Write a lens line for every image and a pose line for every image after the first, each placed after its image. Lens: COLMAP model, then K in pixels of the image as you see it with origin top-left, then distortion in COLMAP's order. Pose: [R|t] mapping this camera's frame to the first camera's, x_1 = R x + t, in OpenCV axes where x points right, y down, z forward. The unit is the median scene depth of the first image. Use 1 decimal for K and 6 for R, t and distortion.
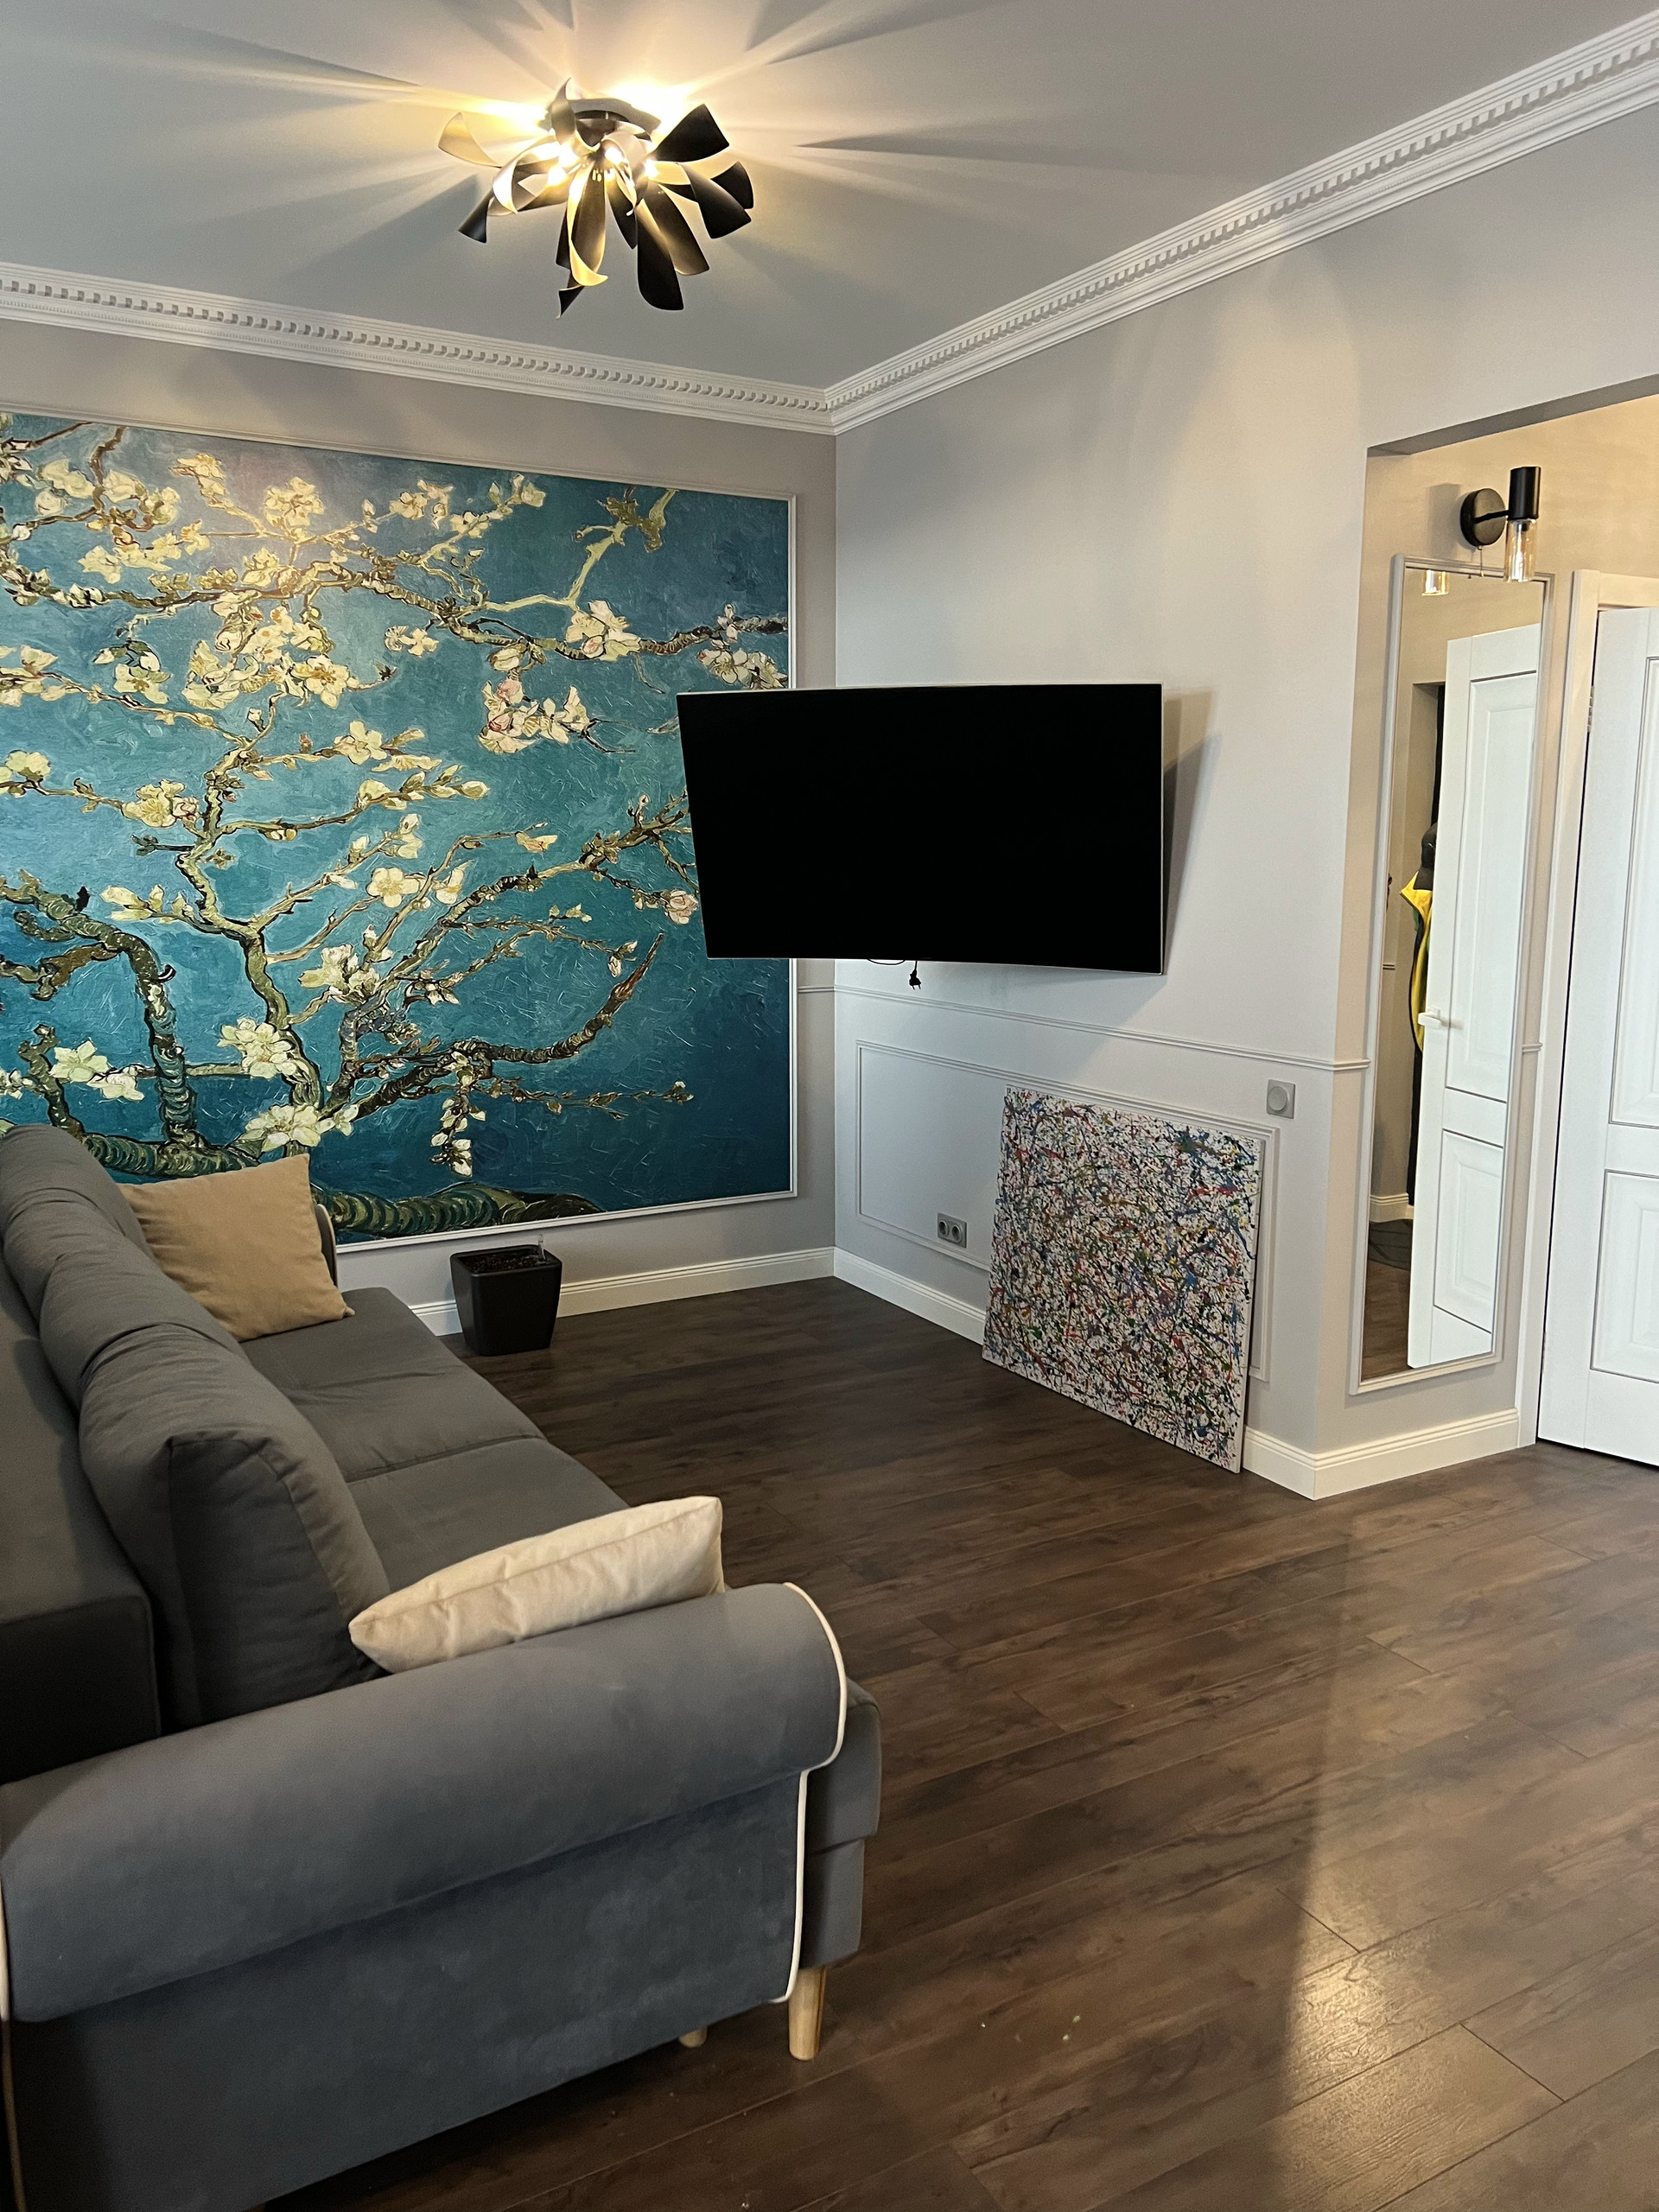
lens RADIAL K [[1705.4, 0, 829.5], [0, 1705.4, 1106.0], [0, 0, 1]] dist [0.071047, -0.000156]
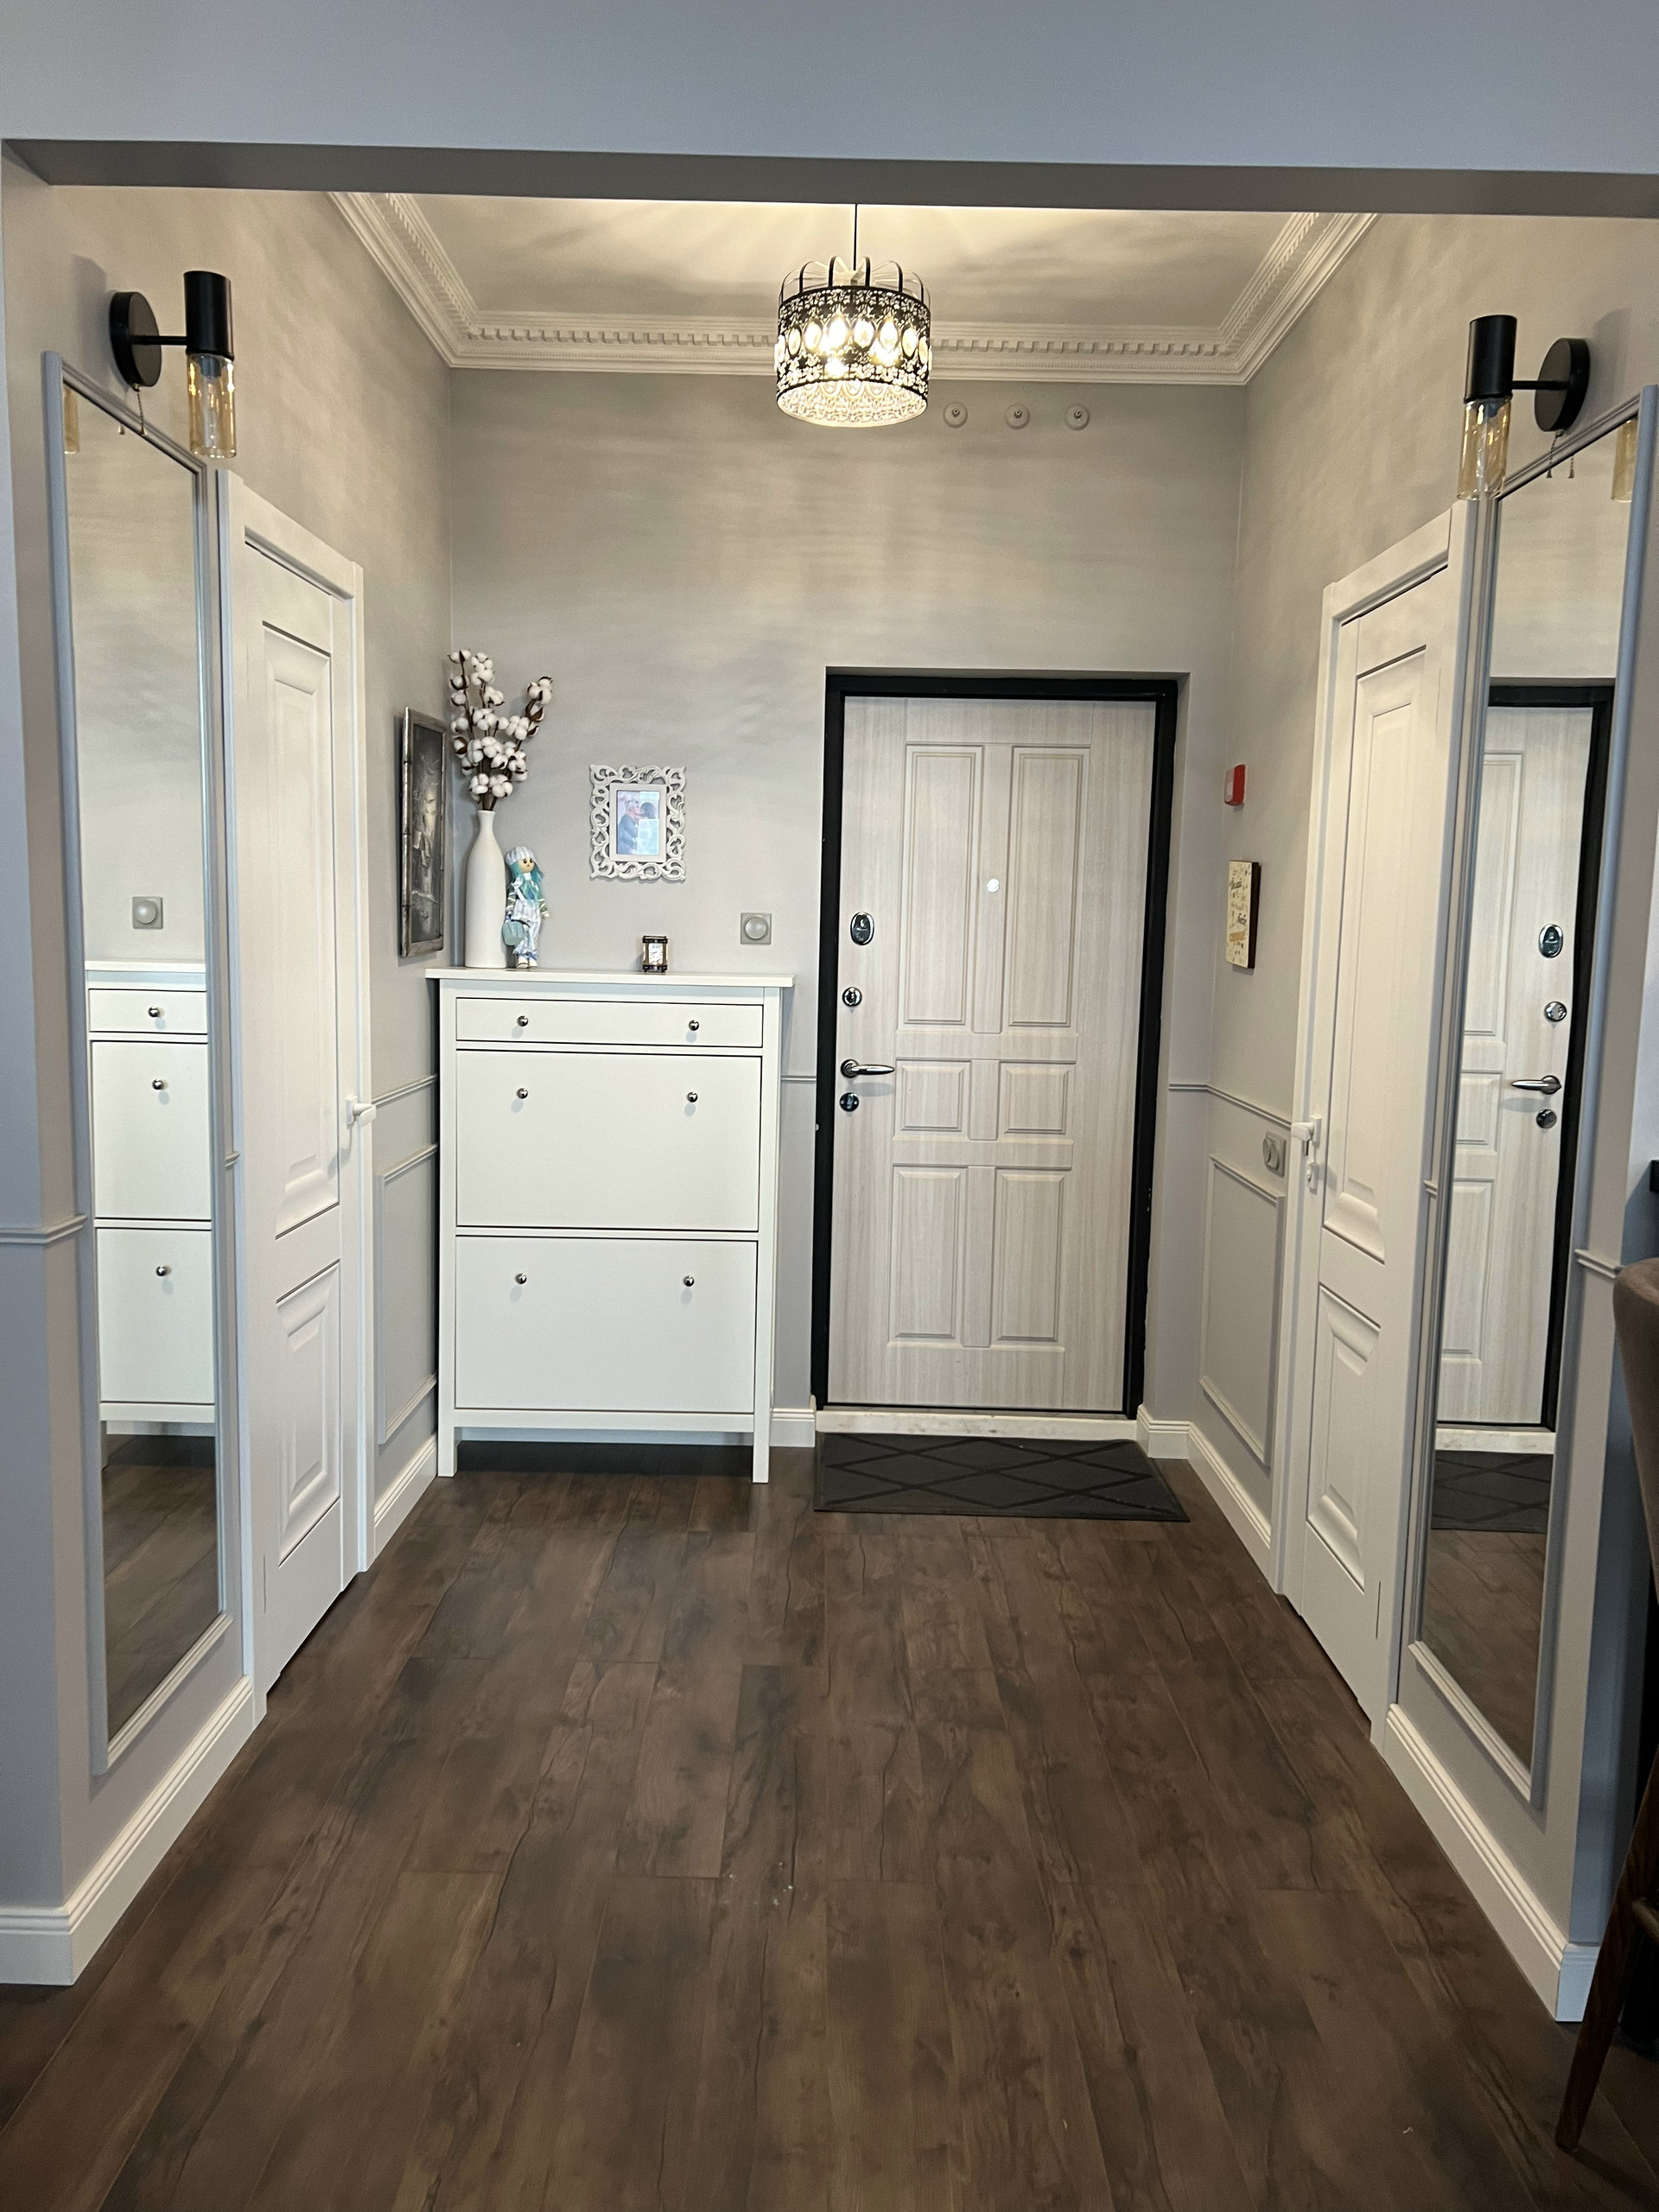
lens RADIAL K [[1726.6, 0, 794.5], [0, 1726.6, 1141.4], [0, 0, 1]] dist [0.038502, -0.001535]
pose [[0.525487, -0.099278, 0.844990, -0.063544], [0.115738, 0.992278, 0.044608, -0.052214], [-0.842893, 0.074357, 0.532919, 0.489707]]
